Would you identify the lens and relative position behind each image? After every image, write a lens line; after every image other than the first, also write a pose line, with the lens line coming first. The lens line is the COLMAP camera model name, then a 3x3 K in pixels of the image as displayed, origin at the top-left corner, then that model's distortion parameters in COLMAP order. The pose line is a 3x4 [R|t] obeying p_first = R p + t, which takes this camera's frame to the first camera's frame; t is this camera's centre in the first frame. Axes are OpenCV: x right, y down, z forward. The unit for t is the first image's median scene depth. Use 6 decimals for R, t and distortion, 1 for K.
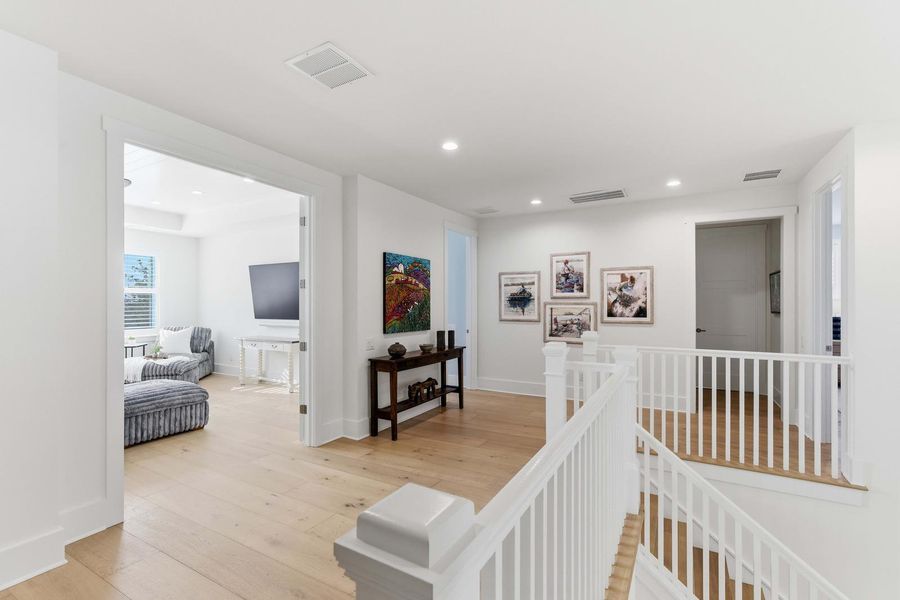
lens RADIAL K [[404.6, 0, 452.4], [0, 404.6, 301.8], [0, 0, 1]] dist [-0.001106, -0.000015]
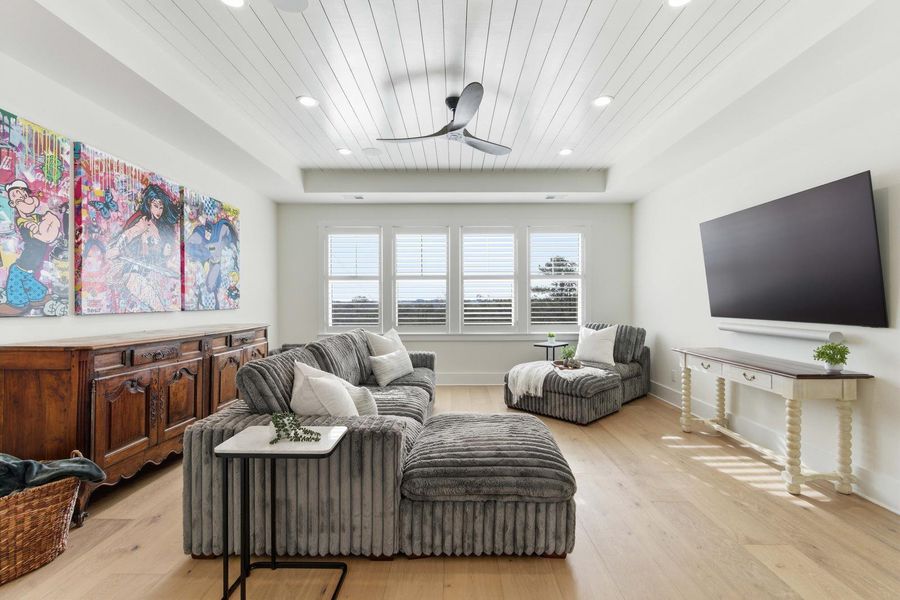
lens RADIAL K [[404.6, 0, 452.4], [0, 404.6, 301.8], [0, 0, 1]] dist [-0.001106, -0.000015]
pose [[0.493244, 0.003809, -0.869882, -0.196581], [0.003060, 0.999977, 0.006114, 0.018488], [0.869885, -0.005677, 0.493221, 0.455735]]
